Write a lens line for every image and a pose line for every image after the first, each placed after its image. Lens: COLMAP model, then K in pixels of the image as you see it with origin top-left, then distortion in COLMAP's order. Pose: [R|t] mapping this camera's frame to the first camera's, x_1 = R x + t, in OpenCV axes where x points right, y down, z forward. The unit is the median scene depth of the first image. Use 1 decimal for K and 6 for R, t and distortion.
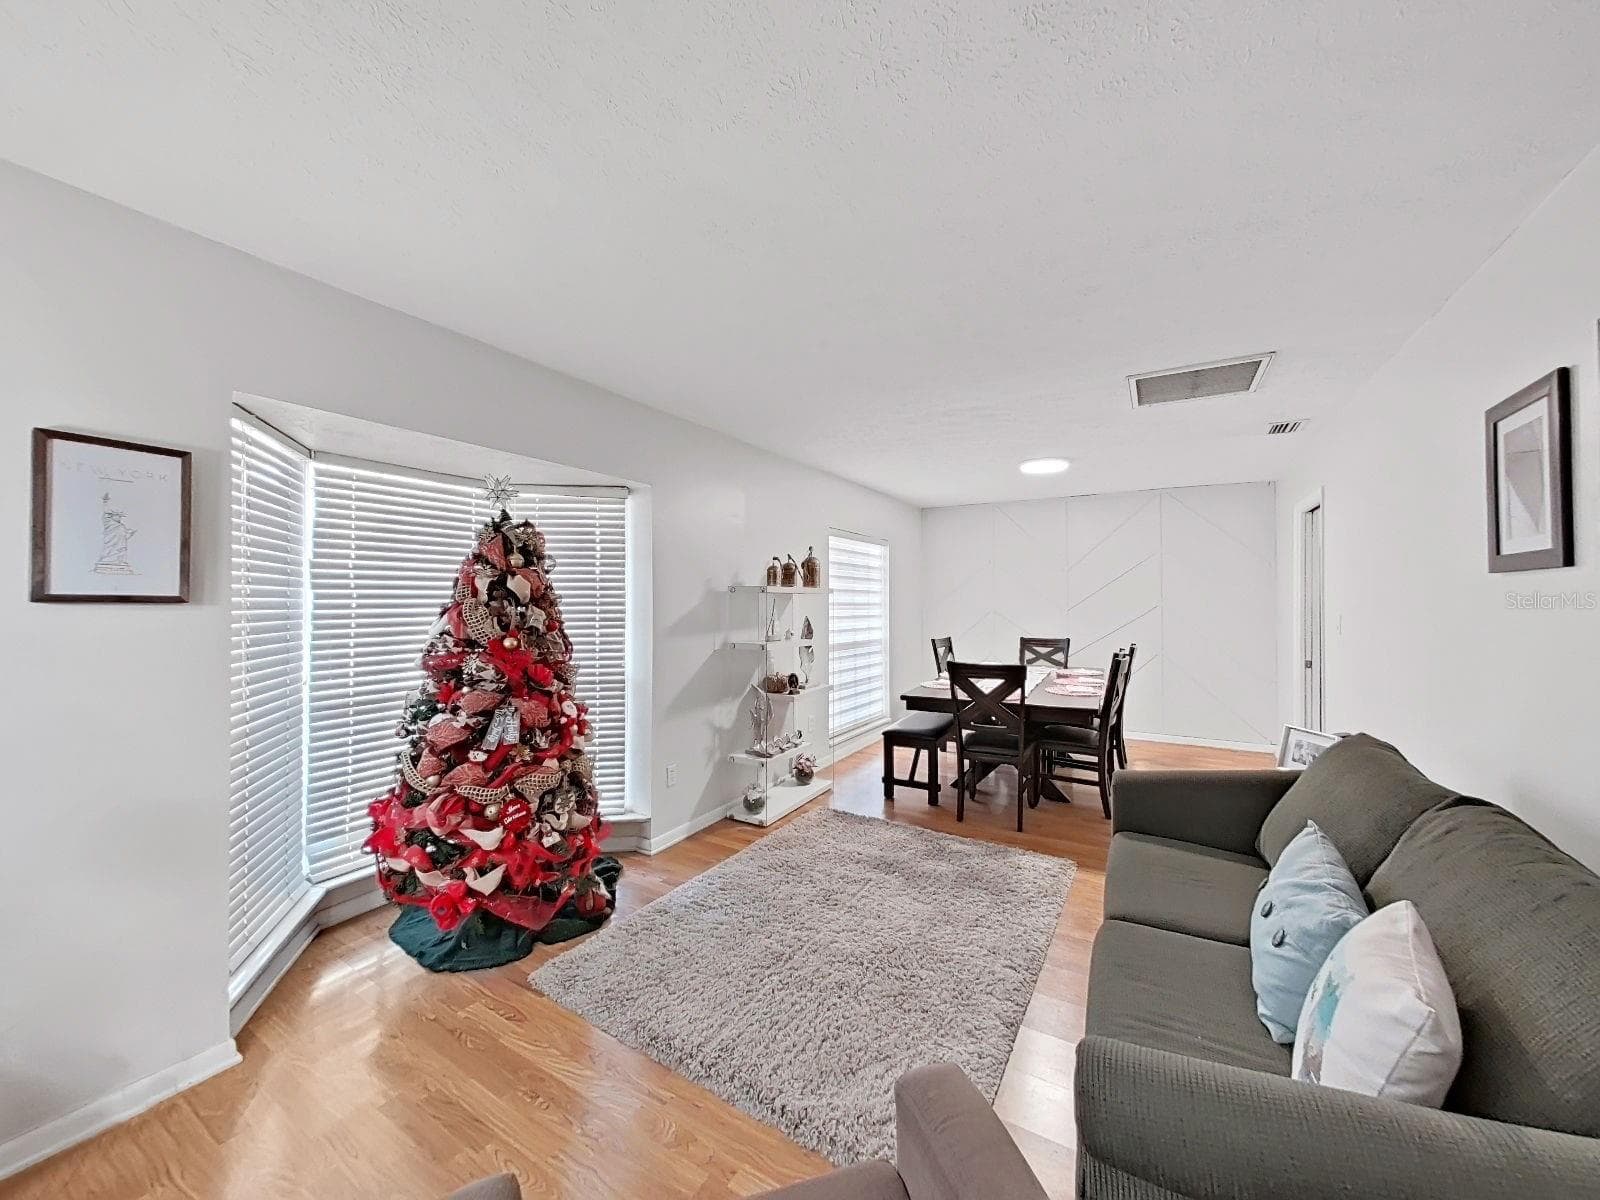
lens RADIAL K [[594.4, 0, 805.9], [0, 594.4, 593.4], [0, 0, 1]] dist [-0.002470, -0.000363]
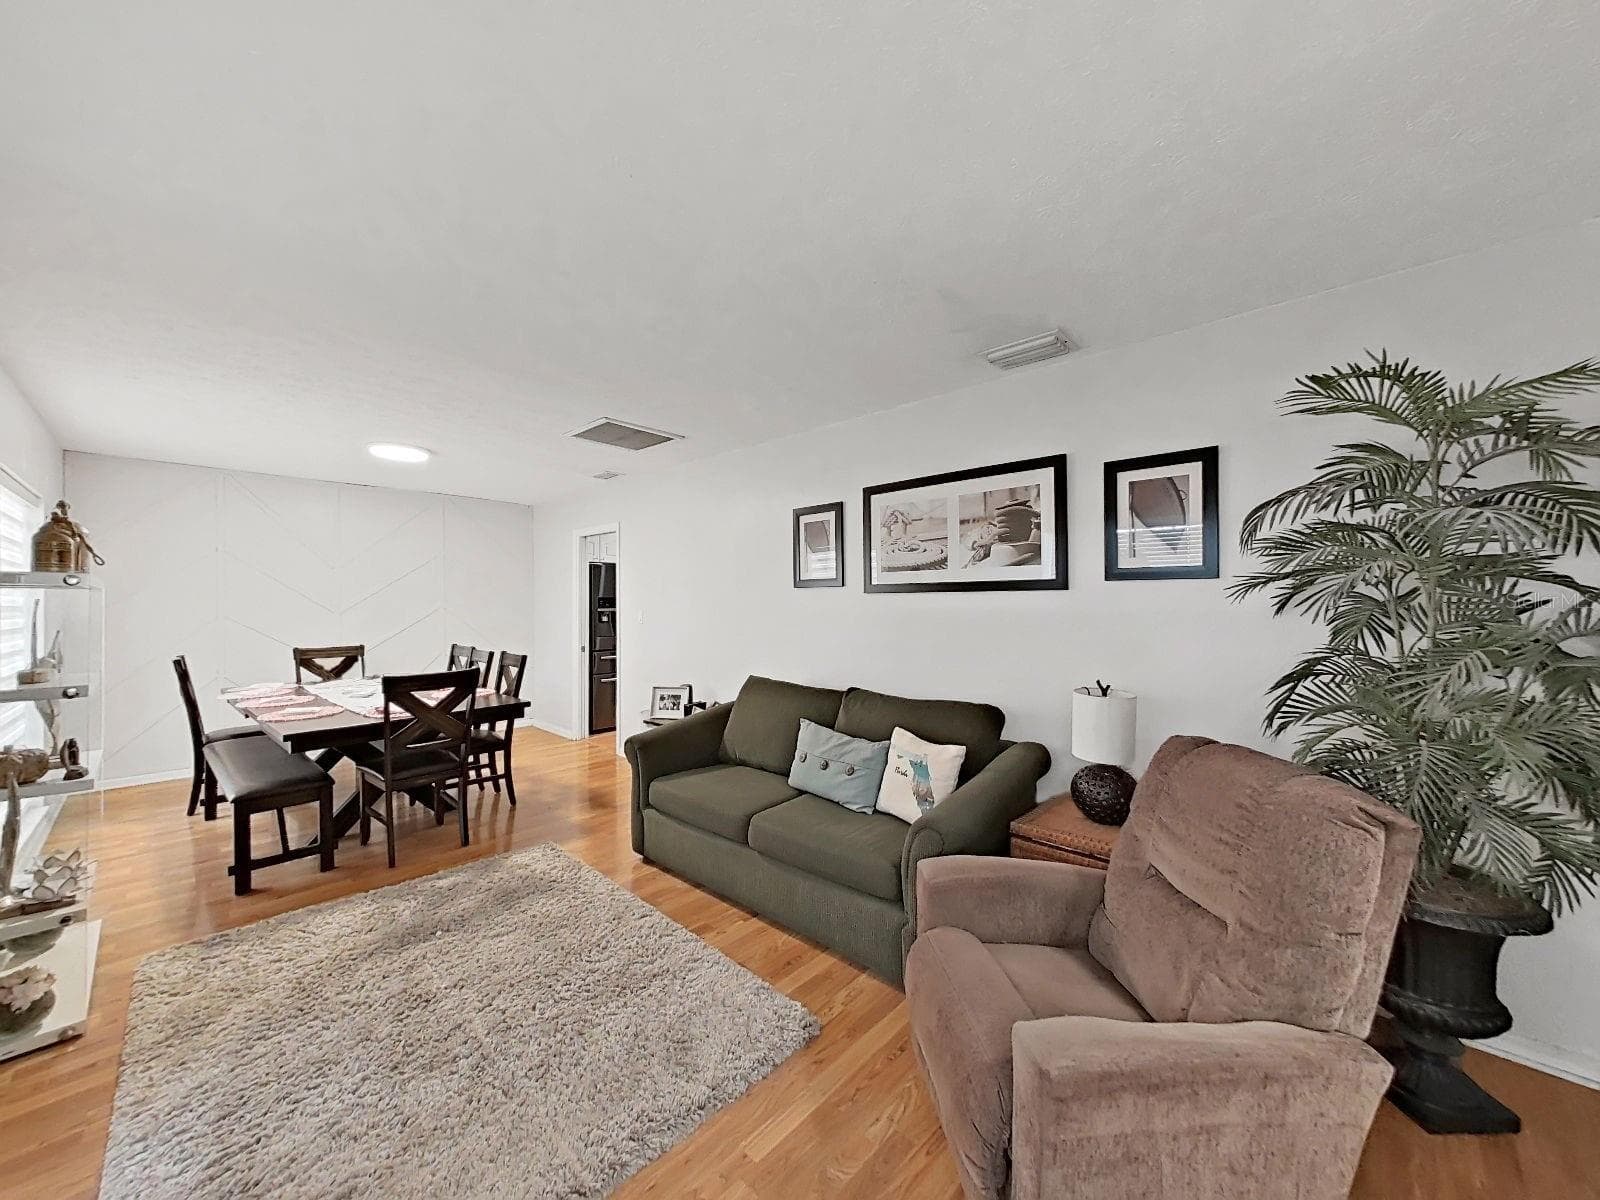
lens RADIAL K [[594.4, 0, 794.6], [0, 594.4, 601.9], [0, 0, 1]] dist [-0.002470, -0.000363]
pose [[0.212491, 0.001514, 0.977162, -0.396345], [-0.011876, 0.999929, 0.001034, 0.004836], [-0.977091, -0.011825, 0.212494, 0.254557]]
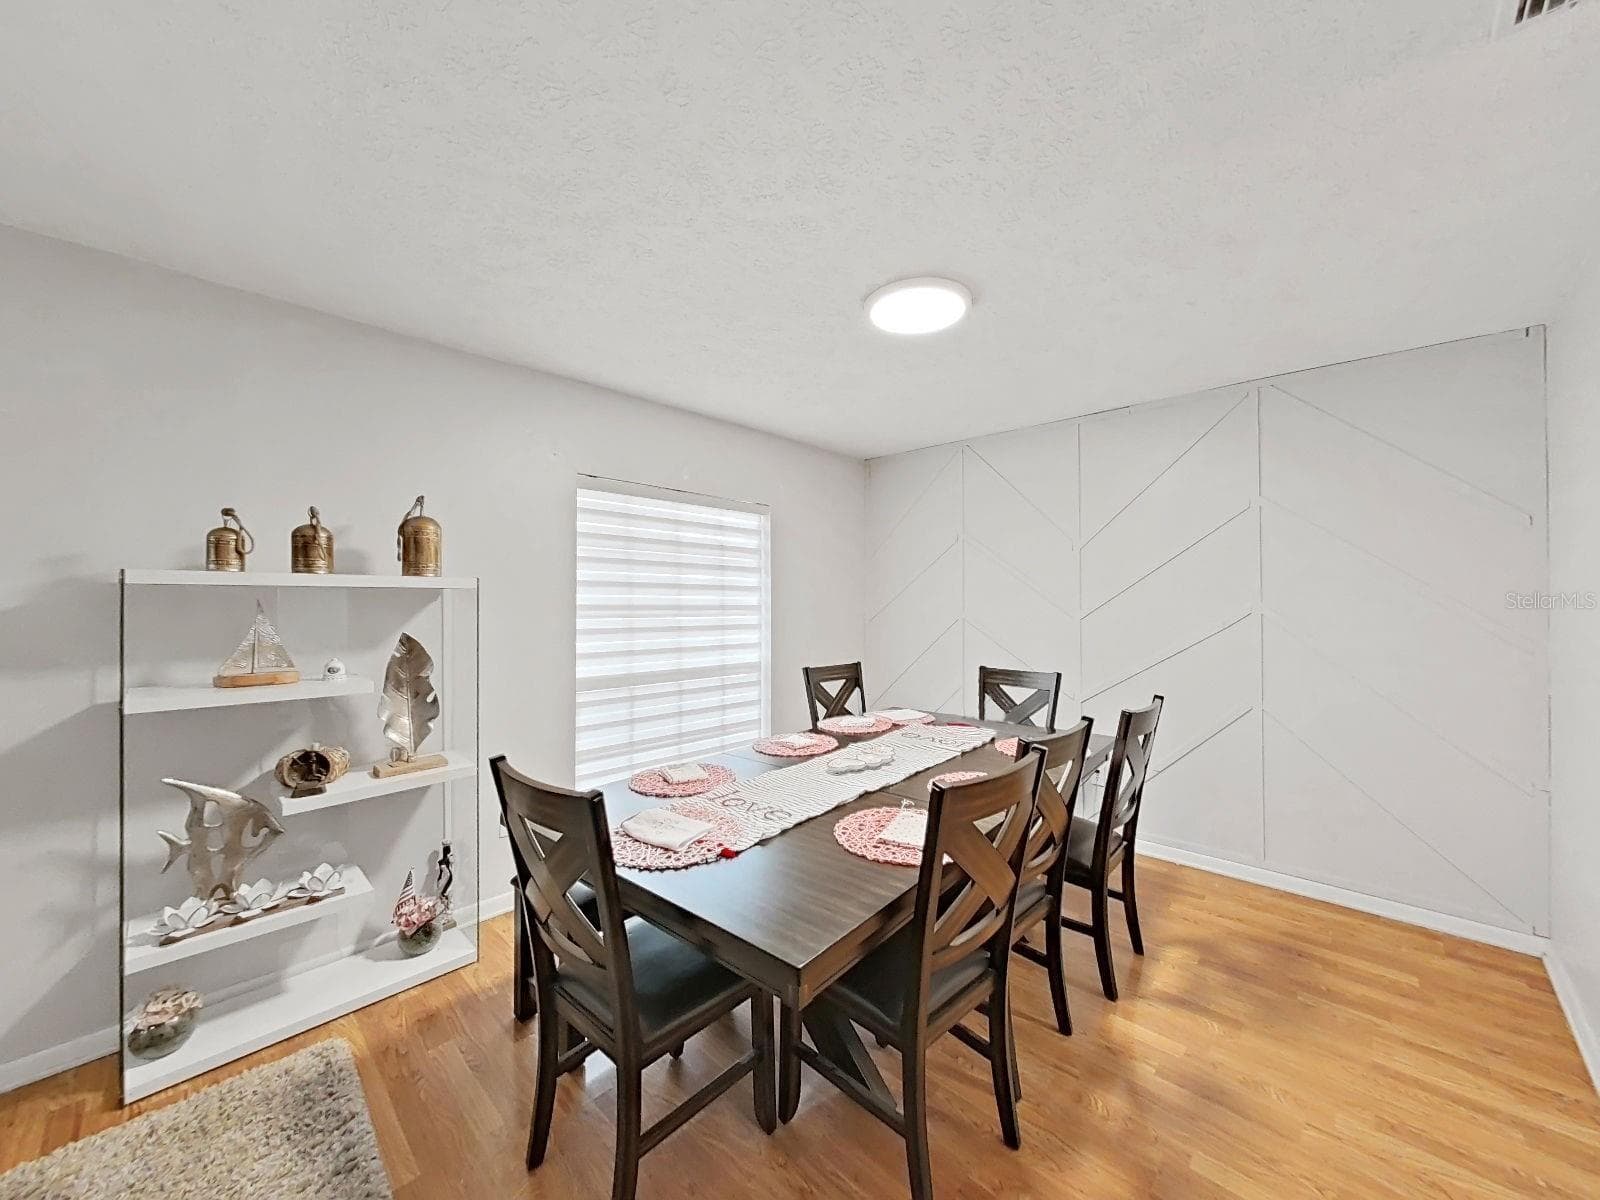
lens RADIAL K [[594.4, 0, 796.4], [0, 594.4, 603.9], [0, 0, 1]] dist [-0.002470, -0.000363]
pose [[0.977068, -0.002890, -0.212906, 0.454109], [0.005508, 0.999916, 0.011704, 0.010984], [0.212854, -0.012608, 0.977003, 0.598635]]
